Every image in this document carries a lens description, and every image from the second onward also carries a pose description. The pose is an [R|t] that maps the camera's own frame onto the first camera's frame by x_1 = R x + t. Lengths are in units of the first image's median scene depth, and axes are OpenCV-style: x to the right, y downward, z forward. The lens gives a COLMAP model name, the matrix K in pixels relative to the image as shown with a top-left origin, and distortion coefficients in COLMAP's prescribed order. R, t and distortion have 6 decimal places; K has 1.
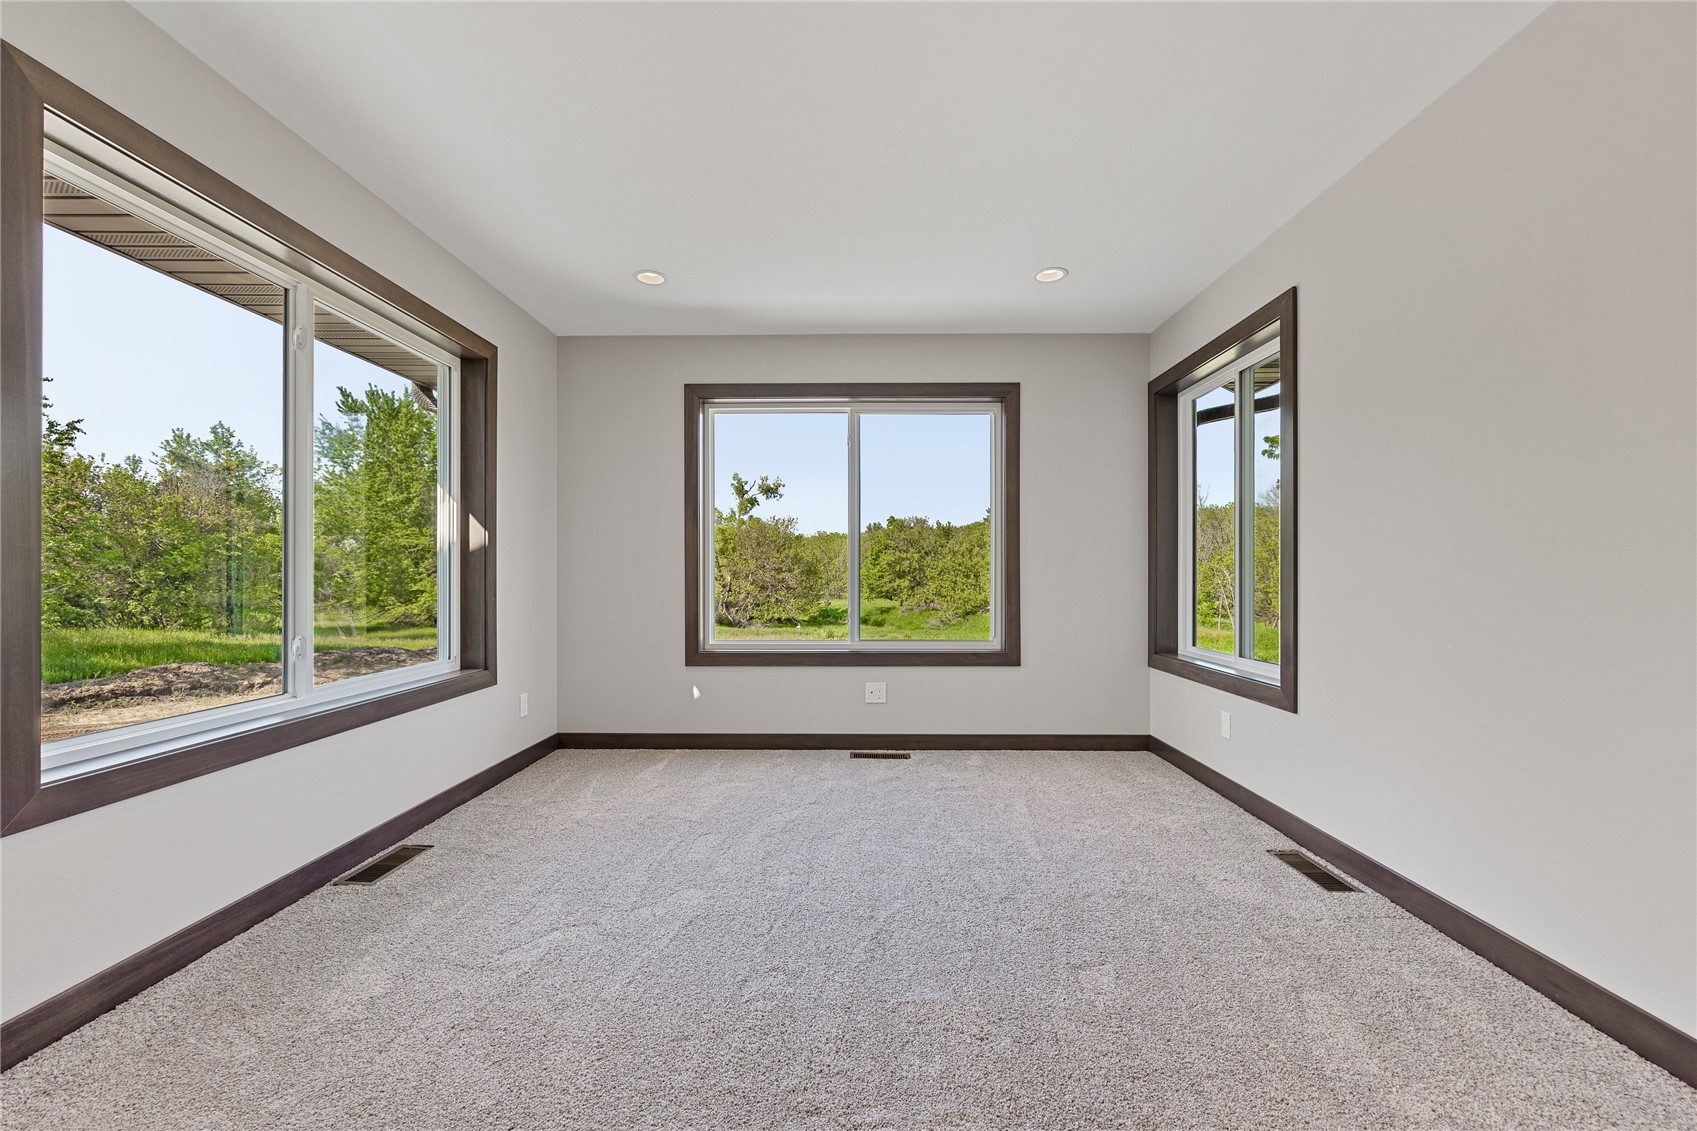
lens RADIAL K [[686.9, 0, 839.9], [0, 686.9, 569.7], [0, 0, 1]] dist [-0.003109, 0.000122]
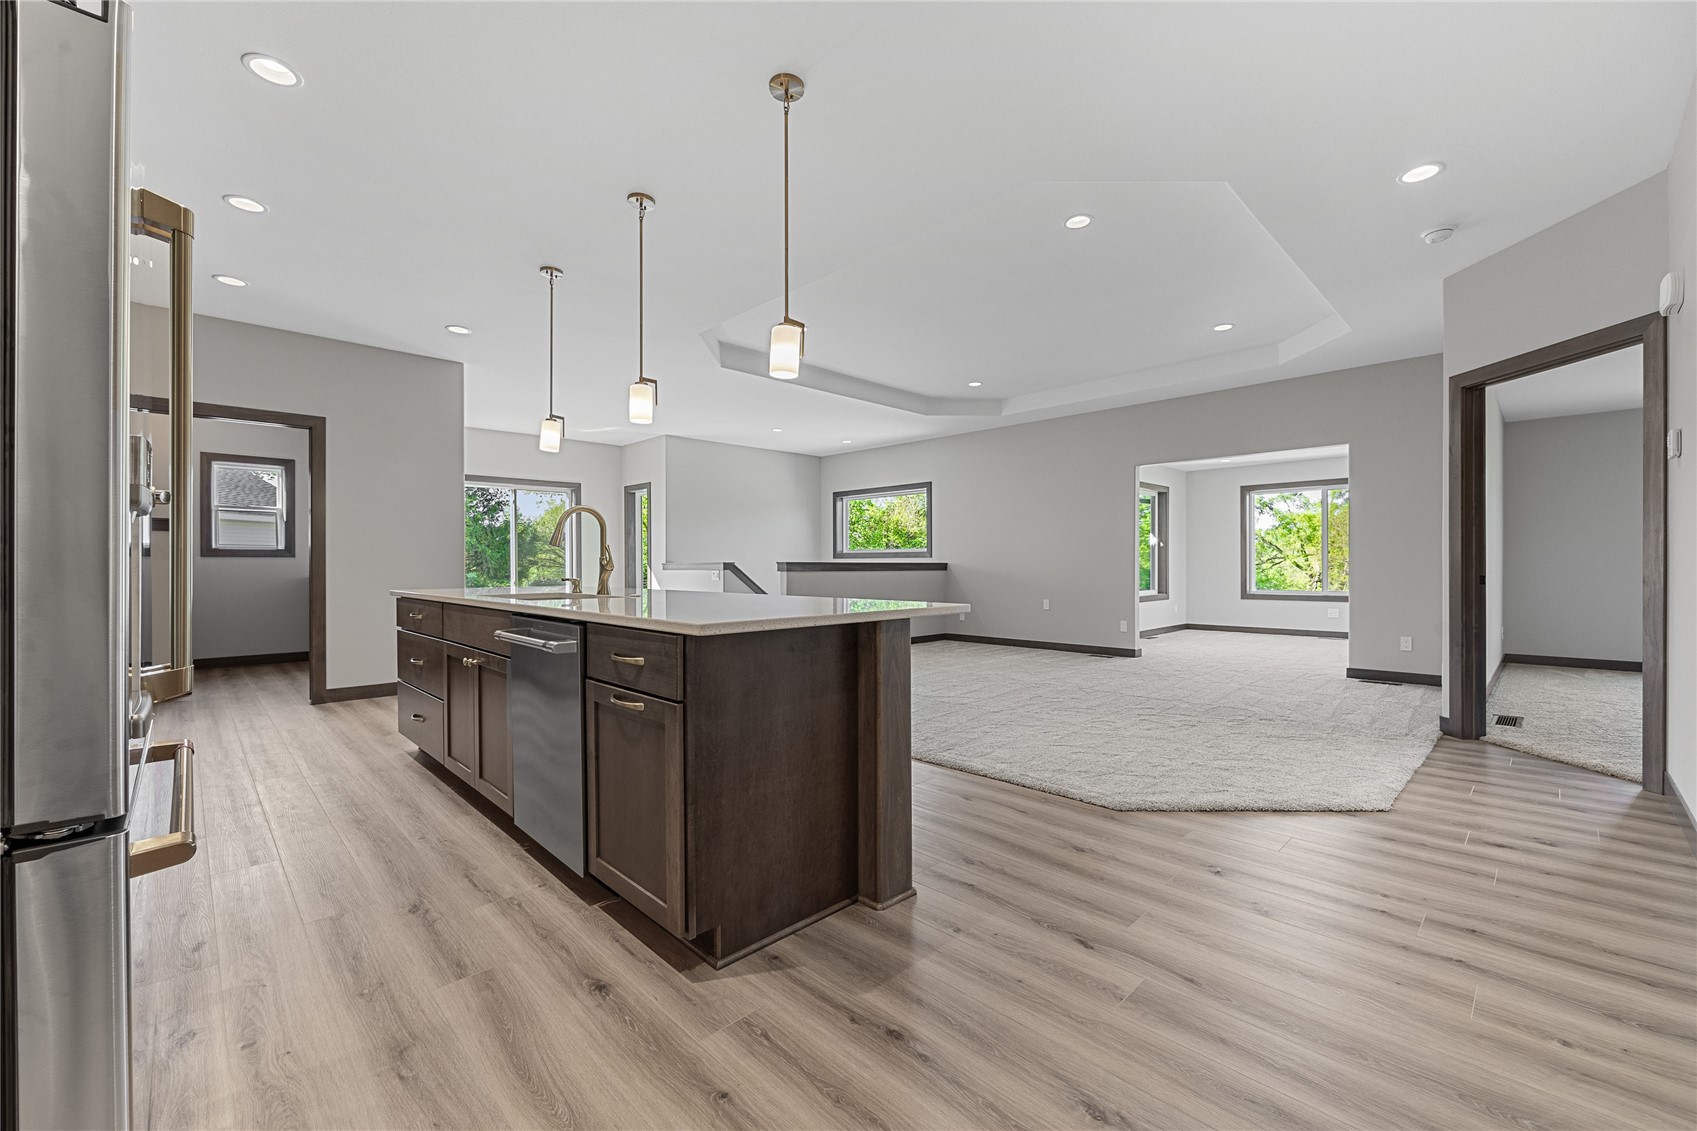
lens RADIAL K [[686.9, 0, 849.8], [0, 686.9, 568.8], [0, 0, 1]] dist [-0.003109, 0.000122]
pose [[0.717541, 0.000708, -0.696516, 0.472568], [0.008455, 0.999917, 0.009727, -0.005510], [0.696465, -0.012869, 0.717475, -1.707897]]
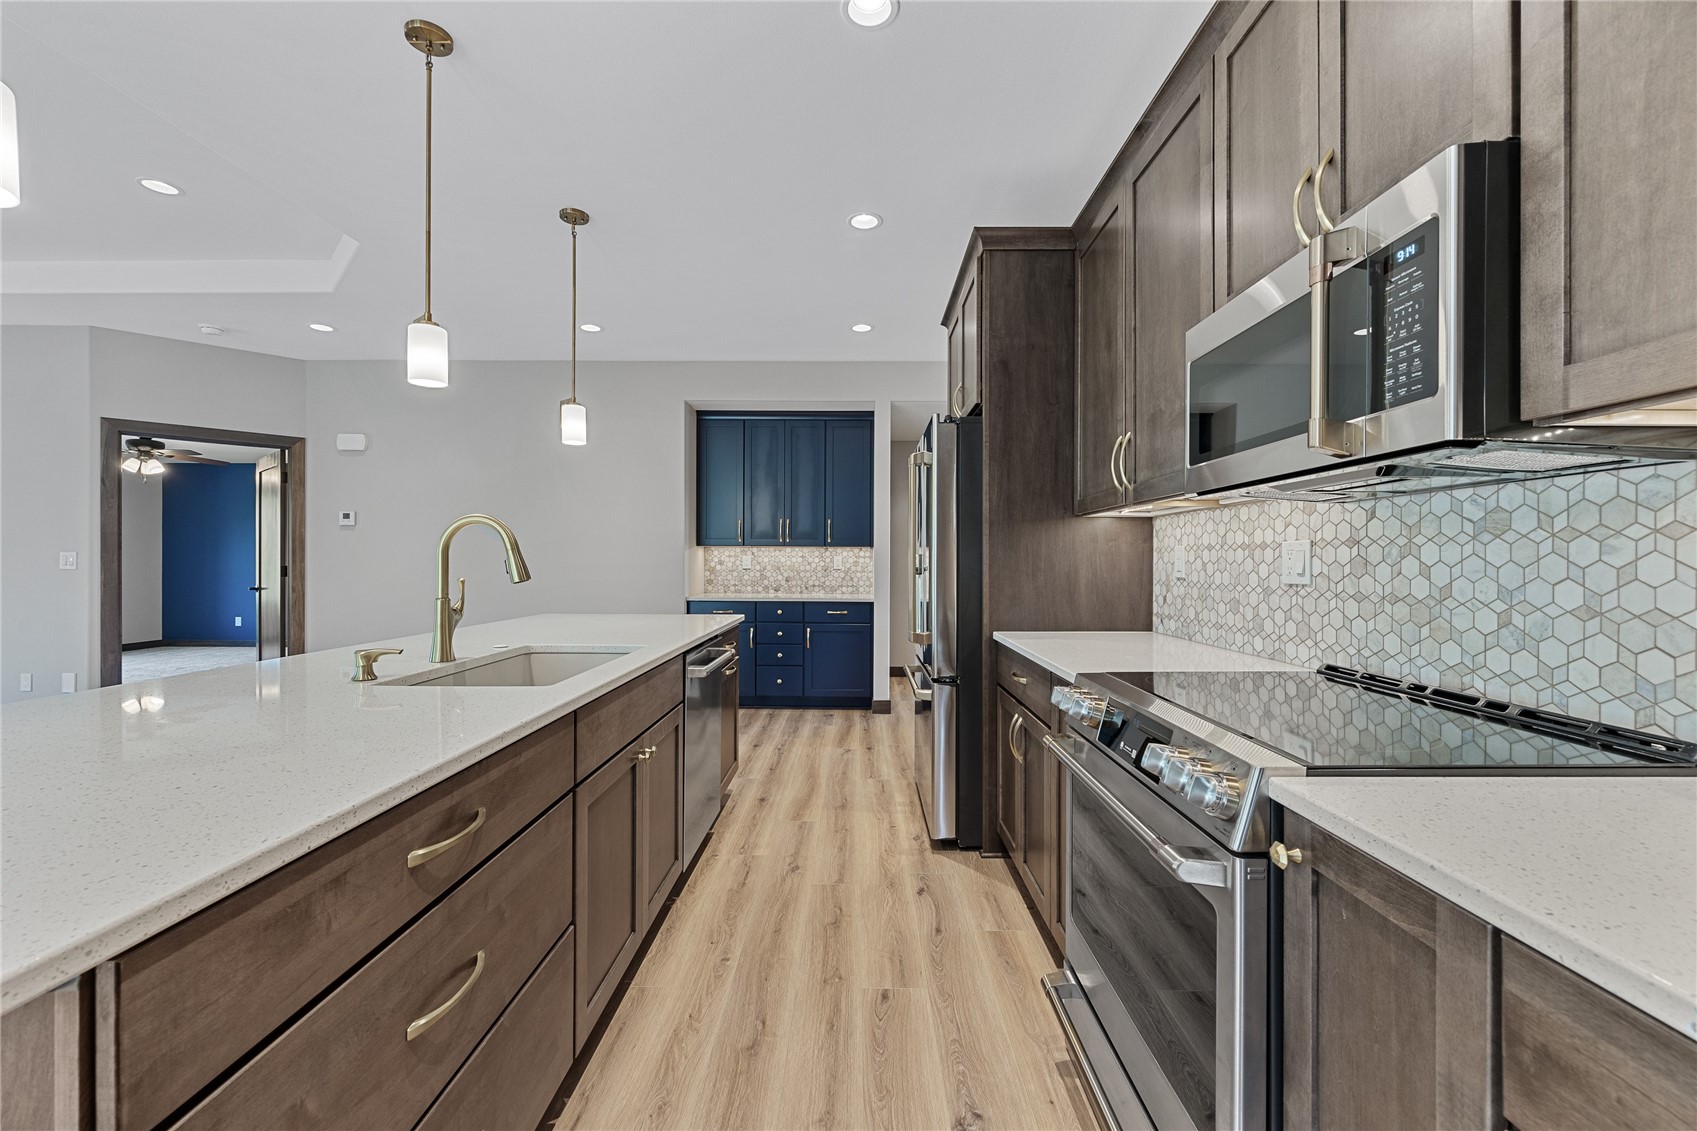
lens RADIAL K [[686.9, 0, 849.2], [0, 686.9, 558.7], [0, 0, 1]] dist [-0.003109, 0.000122]
pose [[-0.015045, 0.004035, 0.999879, -0.725589], [-0.010105, 0.999940, -0.004188, -0.043117], [-0.999836, -0.010167, -0.015004, -1.613349]]
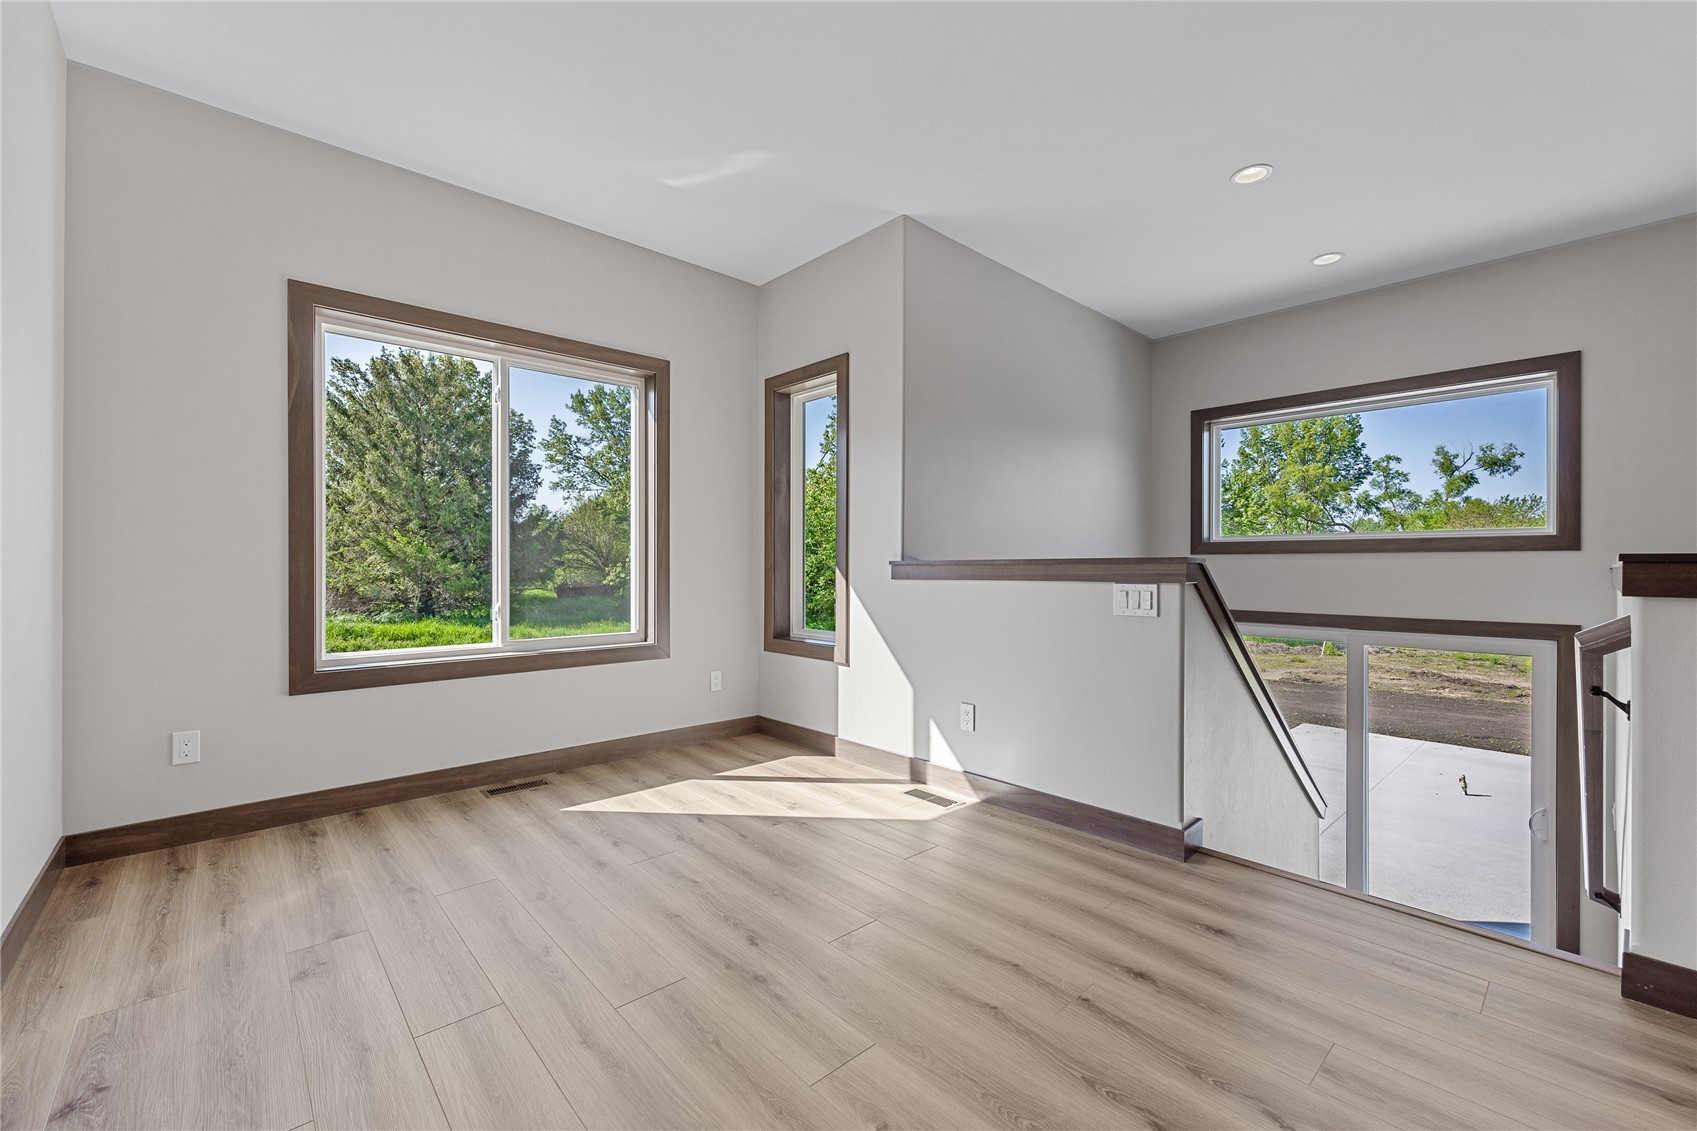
lens RADIAL K [[686.9, 0, 854.2], [0, 686.9, 568.8], [0, 0, 1]] dist [-0.003109, 0.000122]
pose [[0.698578, 0.002502, -0.715530, -0.936168], [0.001629, 0.999986, 0.005087, -0.001439], [0.715532, -0.004719, 0.698564, -1.152688]]
